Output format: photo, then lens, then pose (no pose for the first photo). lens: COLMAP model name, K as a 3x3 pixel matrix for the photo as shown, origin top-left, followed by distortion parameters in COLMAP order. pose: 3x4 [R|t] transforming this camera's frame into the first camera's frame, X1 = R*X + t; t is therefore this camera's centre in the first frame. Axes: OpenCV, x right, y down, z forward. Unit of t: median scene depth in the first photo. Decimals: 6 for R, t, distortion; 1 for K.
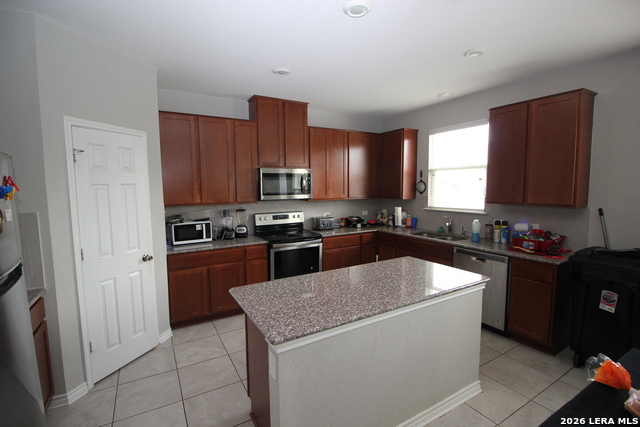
lens RADIAL K [[298.5, 0, 320.7], [0, 298.5, 213.1], [0, 0, 1]] dist [-0.004172, -0.006991]
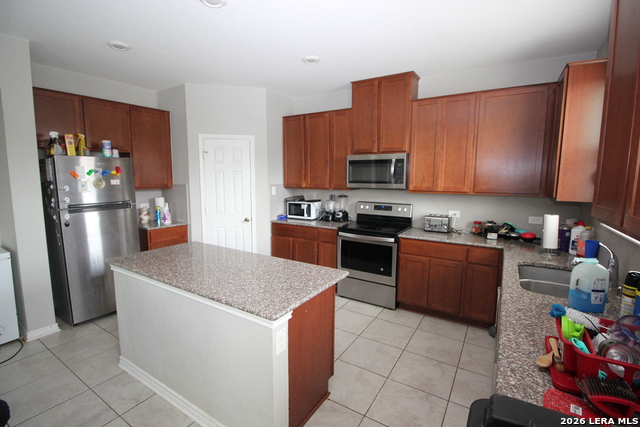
lens RADIAL K [[298.5, 0, 309.6], [0, 298.5, 213.0], [0, 0, 1]] dist [-0.004172, -0.006991]
pose [[0.435961, 0.120765, -0.891826, 0.642563], [-0.091999, 0.991745, 0.089323, -0.035527], [0.895251, 0.043105, 0.443473, 0.439226]]
